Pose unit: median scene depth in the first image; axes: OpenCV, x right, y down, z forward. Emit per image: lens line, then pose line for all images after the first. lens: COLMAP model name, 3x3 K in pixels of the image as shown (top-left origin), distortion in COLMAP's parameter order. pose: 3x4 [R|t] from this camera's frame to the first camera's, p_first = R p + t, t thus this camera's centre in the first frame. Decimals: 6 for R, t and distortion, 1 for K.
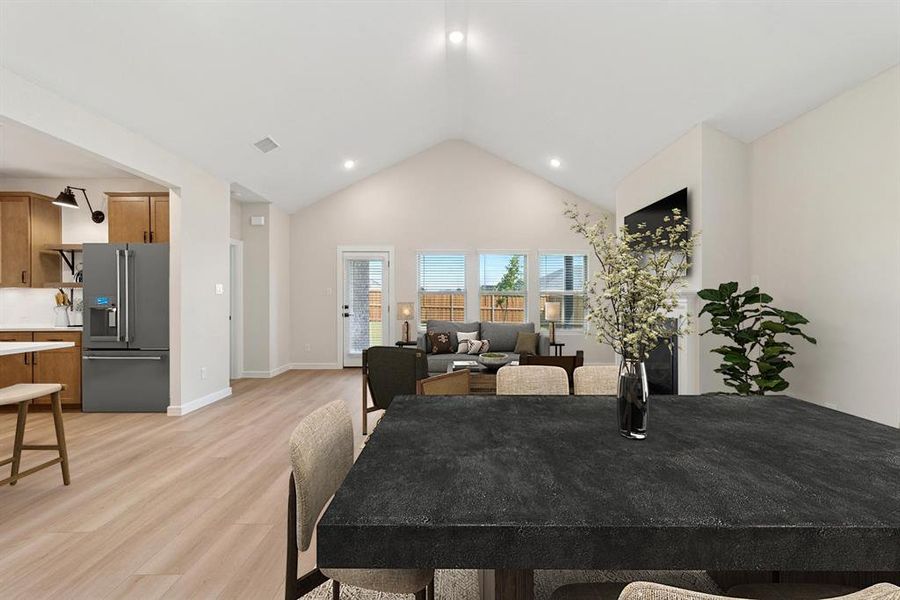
lens RADIAL K [[371.5, 0, 451.9], [0, 371.5, 303.3], [0, 0, 1]] dist [0.000949, 0.000250]
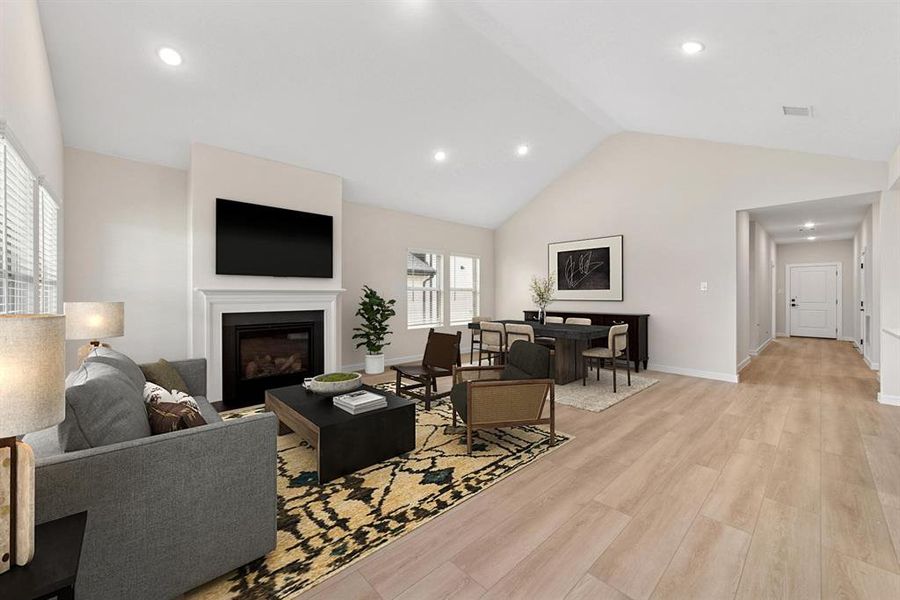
lens RADIAL K [[352.3, 0, 453.8], [0, 352.3, 298.6], [0, 0, 1]] dist [0.006118, 0.000270]
pose [[-0.714096, -0.004971, 0.700031, -0.541813], [0.011303, 0.999763, 0.018629, -0.016500], [-0.699957, 0.021215, -0.713870, 1.408754]]
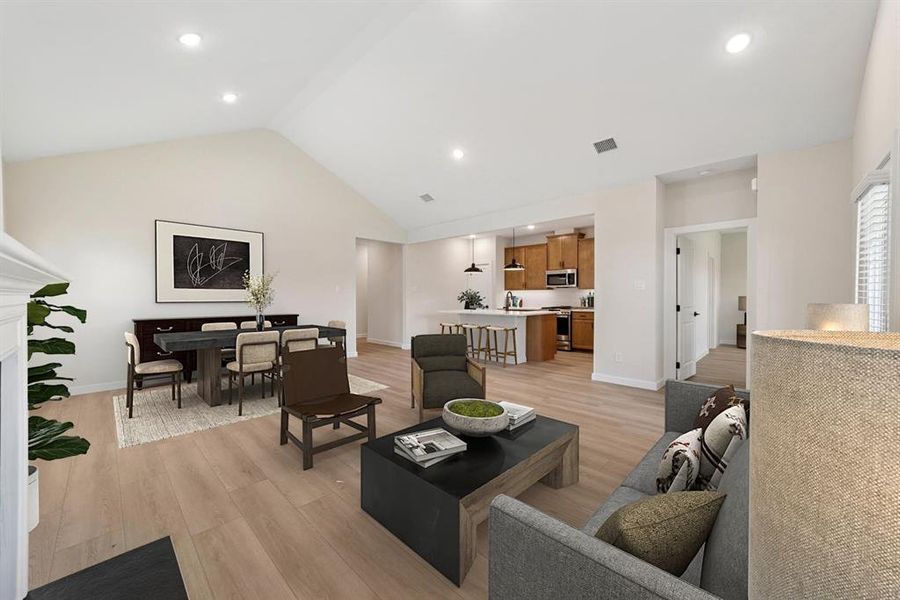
lens RADIAL K [[352.0, 0, 451.2], [0, 352.0, 307.3], [0, 0, 1]] dist [-0.001330, 0.000345]
pose [[-0.685158, 0.023027, -0.728030, 0.535801], [-0.007064, 0.999243, 0.038252, -0.006529], [0.728360, 0.031352, -0.684477, 1.385829]]
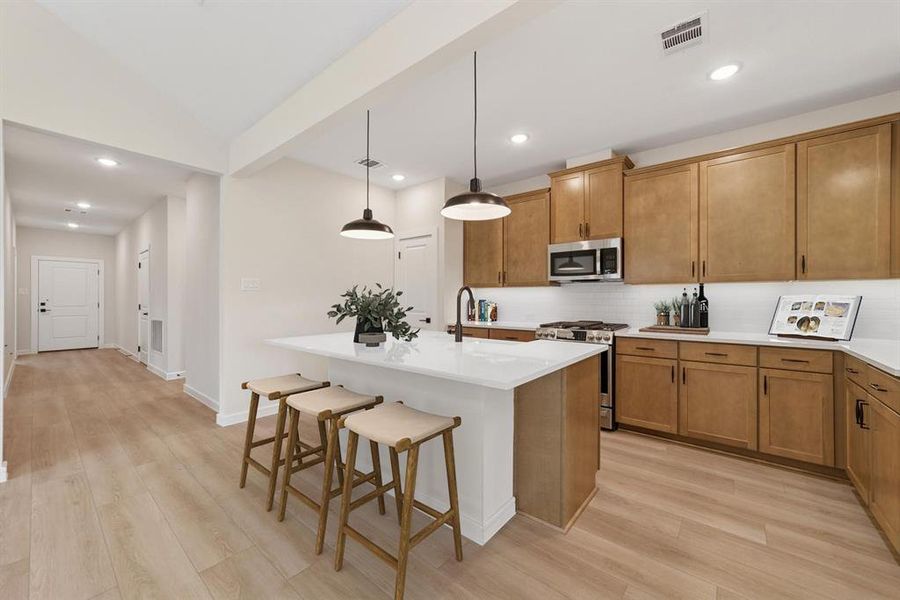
lens RADIAL K [[352.3, 0, 453.8], [0, 352.3, 298.6], [0, 0, 1]] dist [0.006118, 0.000270]
pose [[-0.621081, -0.008094, -0.783704, -0.374792], [-0.015980, 0.999870, 0.002338, 0.001703], [0.783583, 0.013976, -0.621130, 0.810736]]
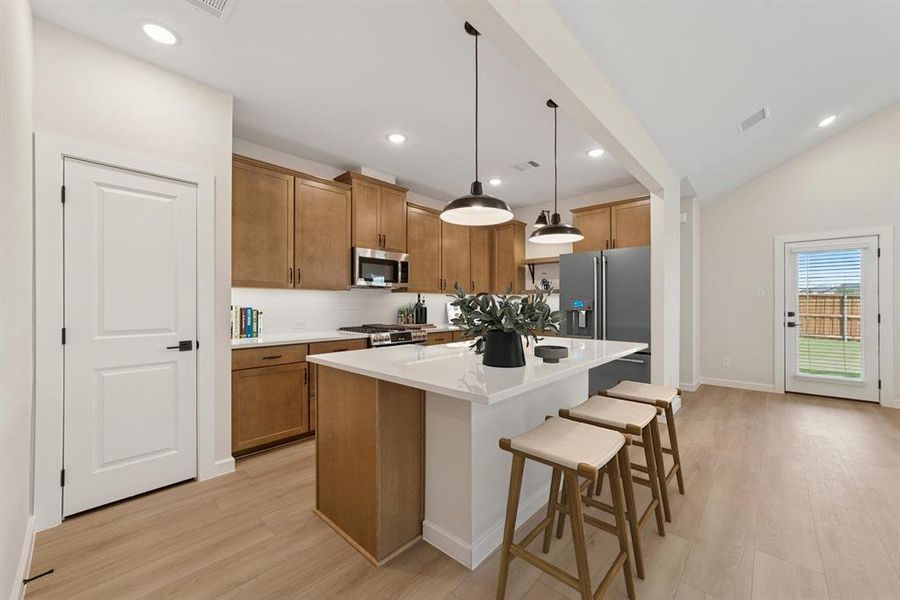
lens RADIAL K [[352.0, 0, 451.2], [0, 352.0, 307.3], [0, 0, 1]] dist [-0.001330, 0.000345]
pose [[0.745914, 0.004854, -0.666025, -0.484630], [-0.009840, 0.999945, -0.003733, 0.009381], [0.665970, 0.009338, 0.745921, -0.047087]]
